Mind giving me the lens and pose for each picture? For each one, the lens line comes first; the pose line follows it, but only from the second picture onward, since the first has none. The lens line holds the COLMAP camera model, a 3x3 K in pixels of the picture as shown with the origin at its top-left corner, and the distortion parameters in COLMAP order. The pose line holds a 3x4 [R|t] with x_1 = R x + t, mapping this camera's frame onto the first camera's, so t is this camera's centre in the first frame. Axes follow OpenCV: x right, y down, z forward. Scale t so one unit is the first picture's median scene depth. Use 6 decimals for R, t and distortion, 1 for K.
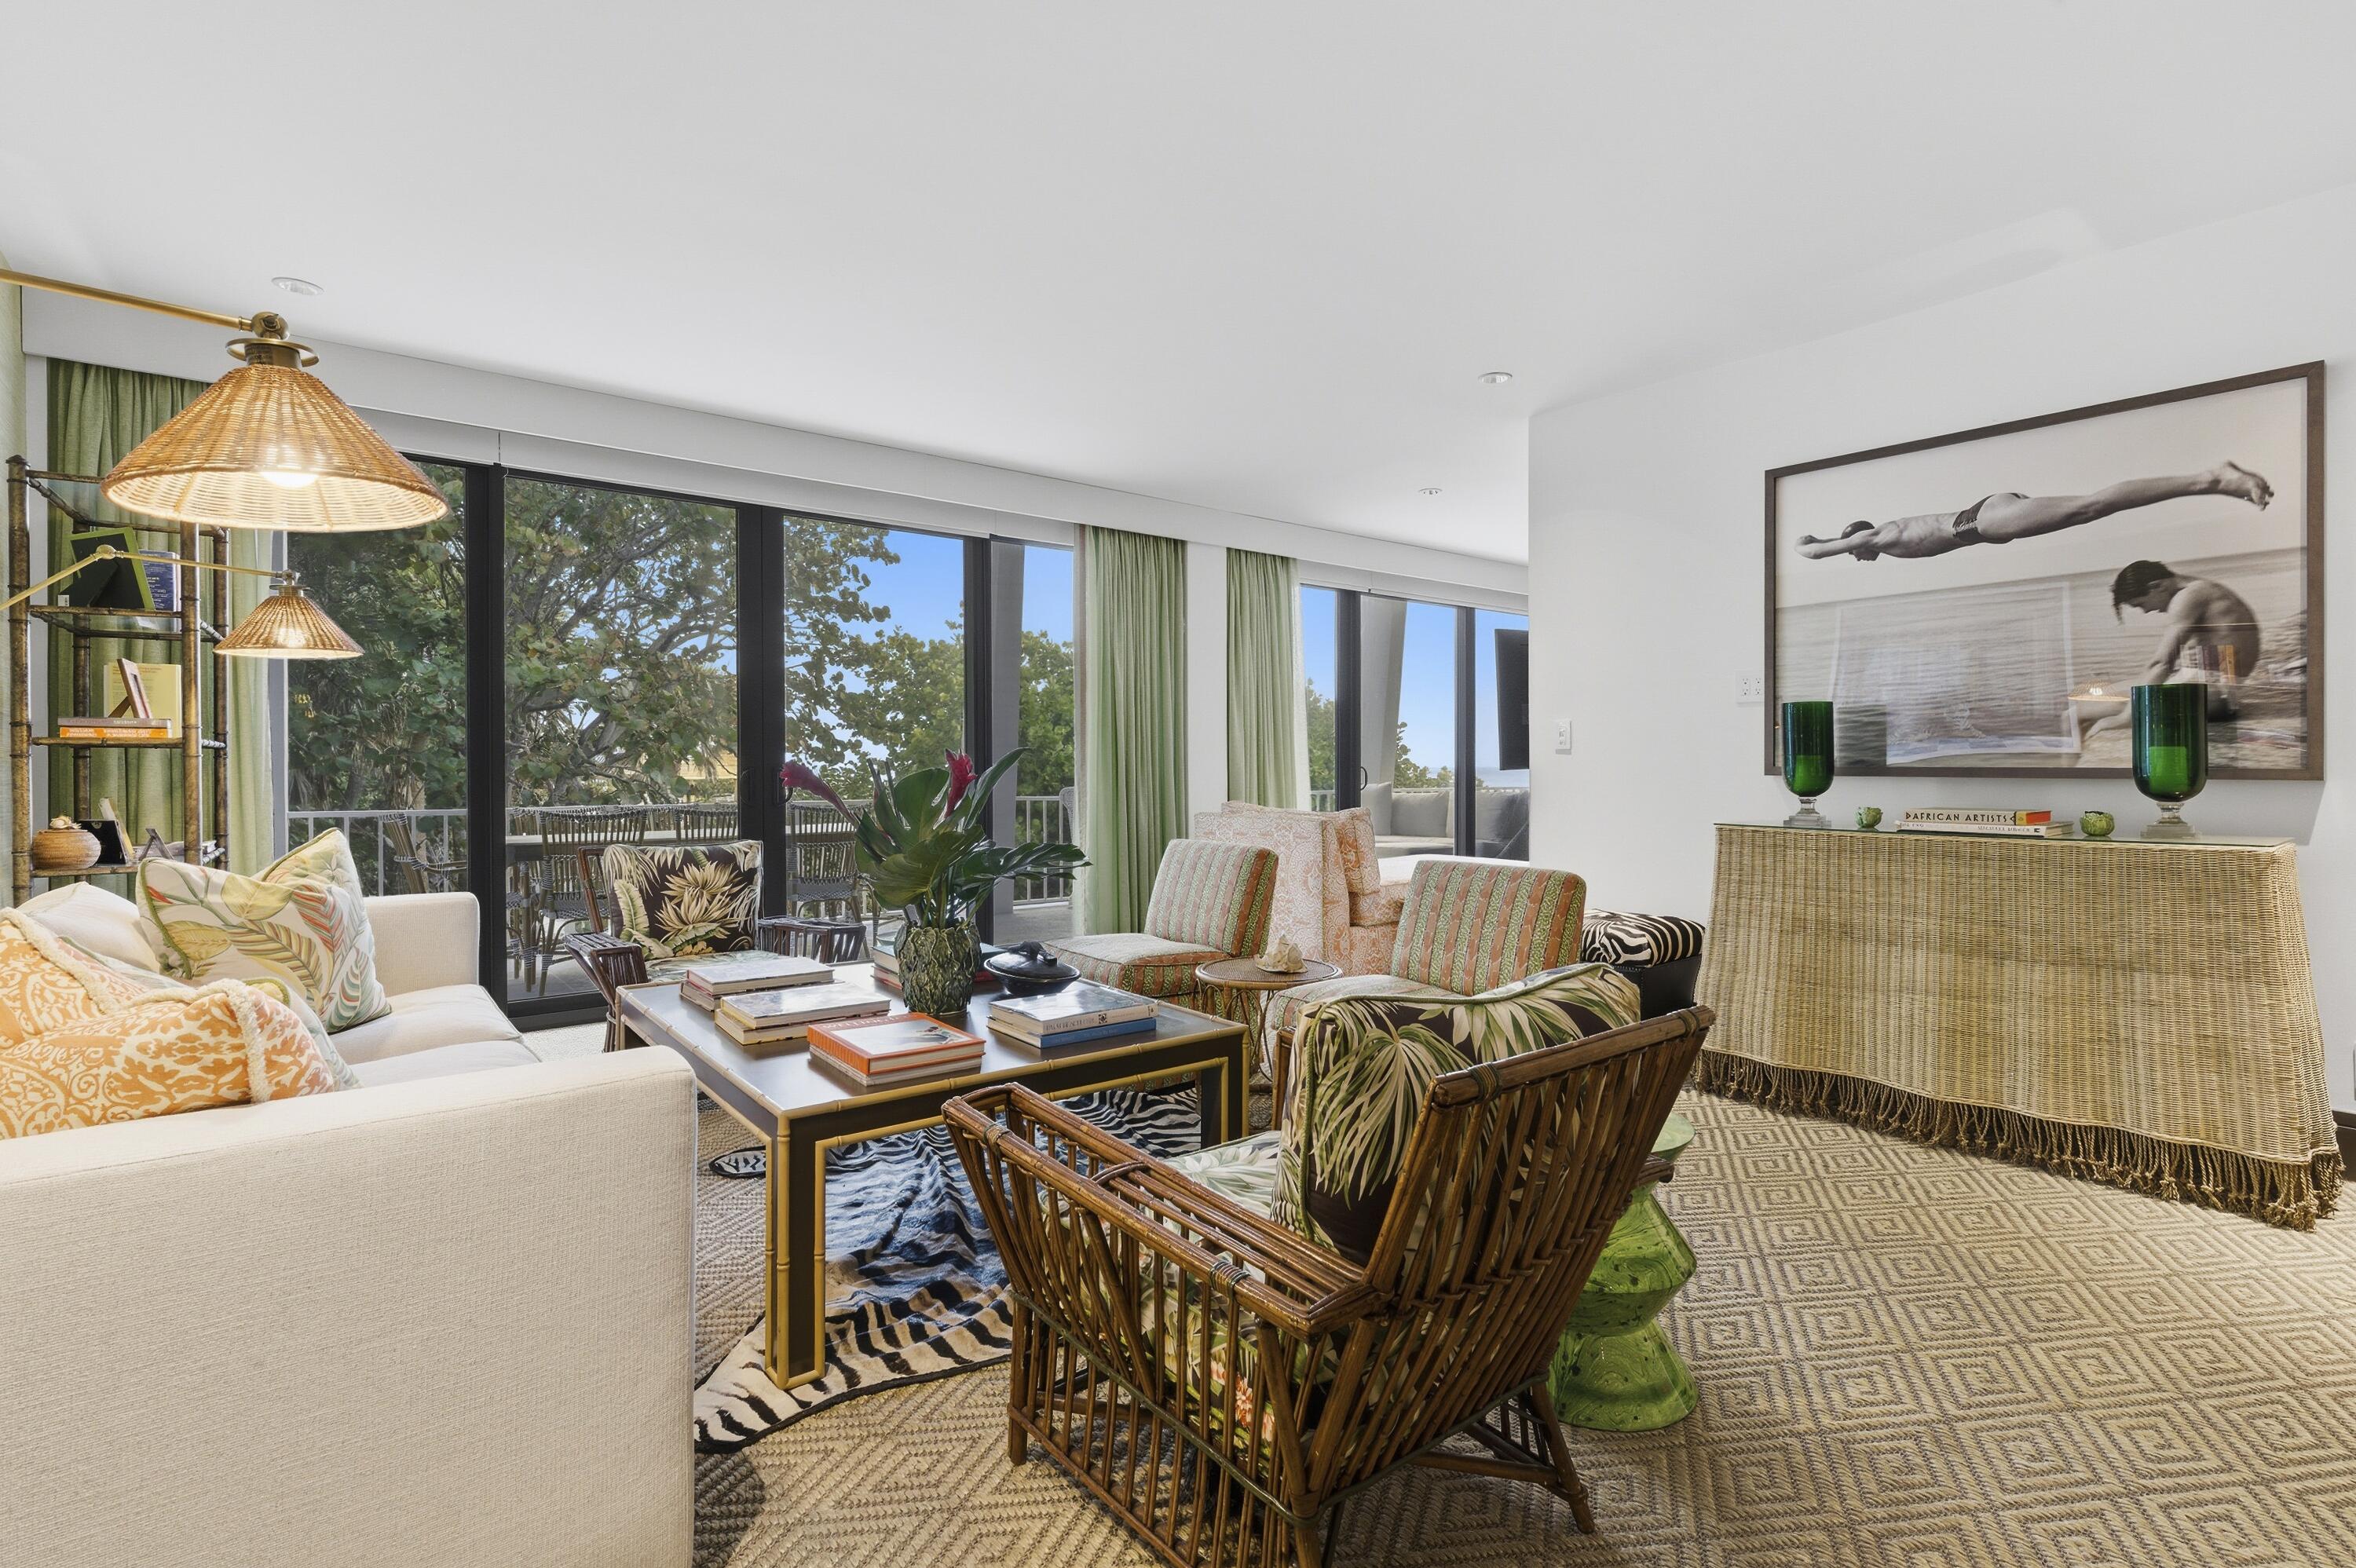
lens RADIAL K [[1057.1, 0, 1167.9], [0, 1057.1, 782.8], [0, 0, 1]] dist [0.004208, 0.000702]
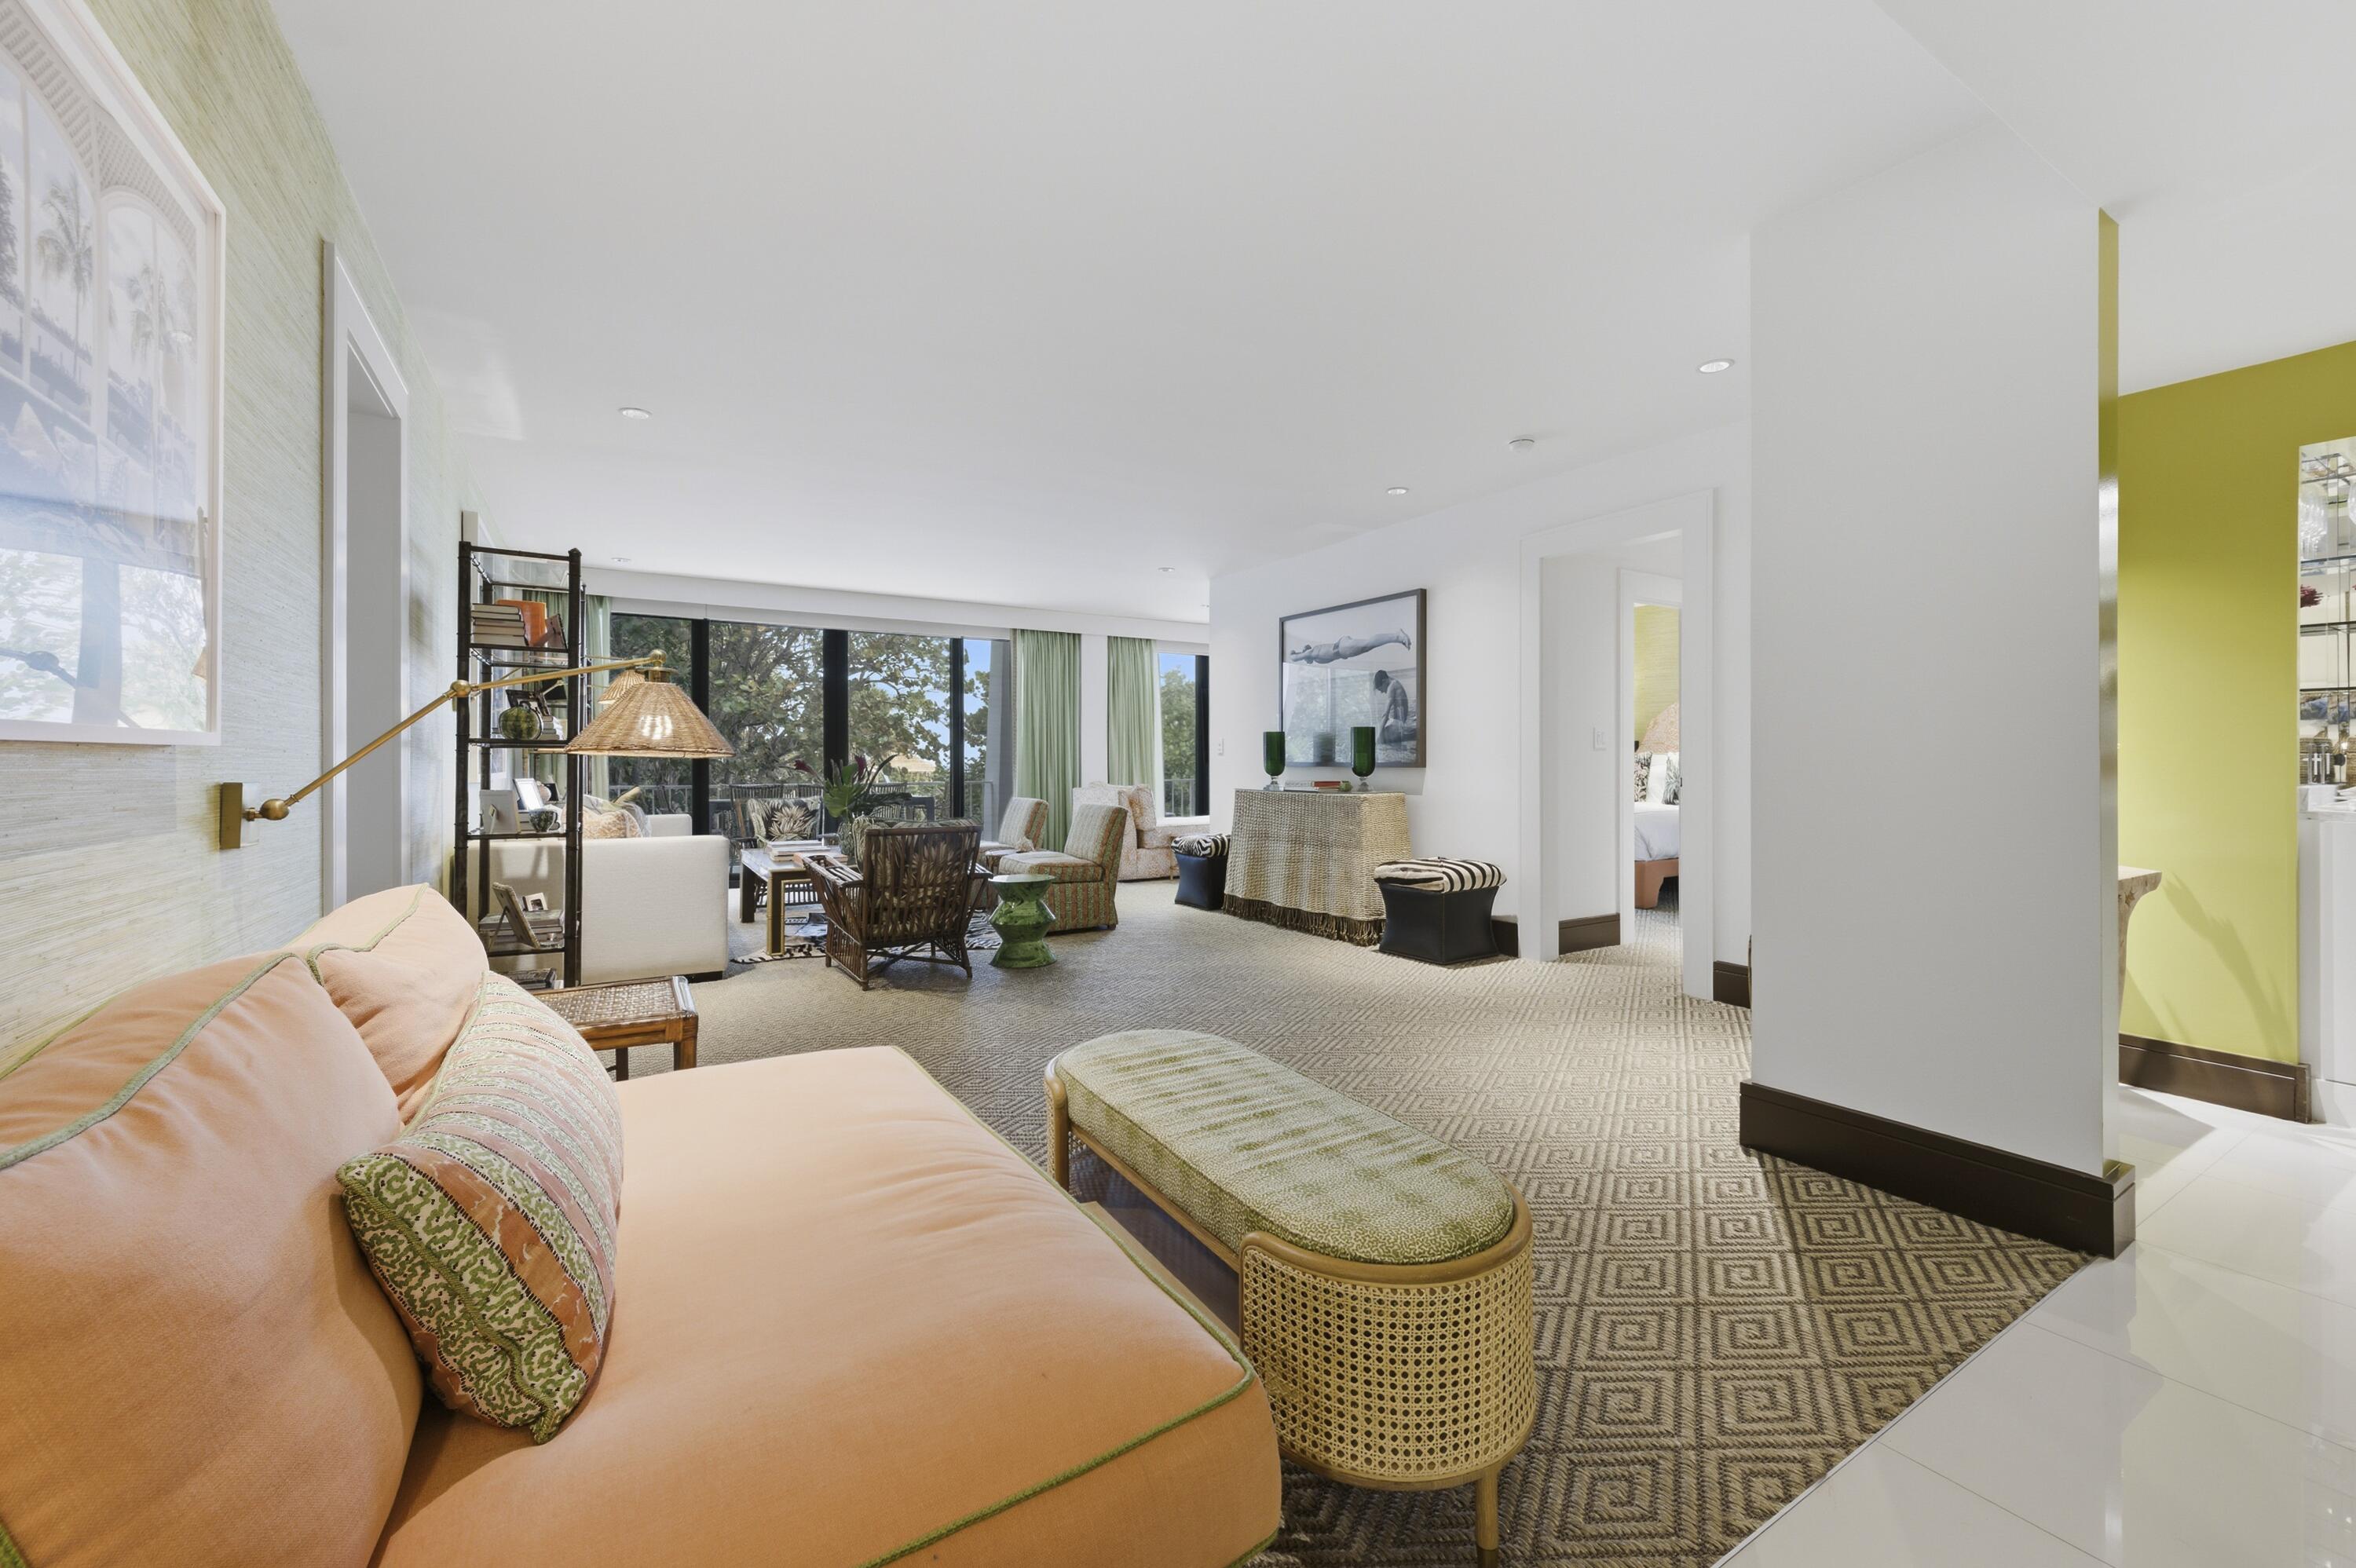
lens RADIAL K [[935.1, 0, 1170.5], [0, 935.1, 759.5], [0, 0, 1]] dist [0.007403, -0.001169]
pose [[0.991385, 0.000892, -0.130979, 0.600172], [-0.003988, 0.999719, -0.023372, 0.022752], [0.130921, 0.023693, 0.991110, -0.828997]]
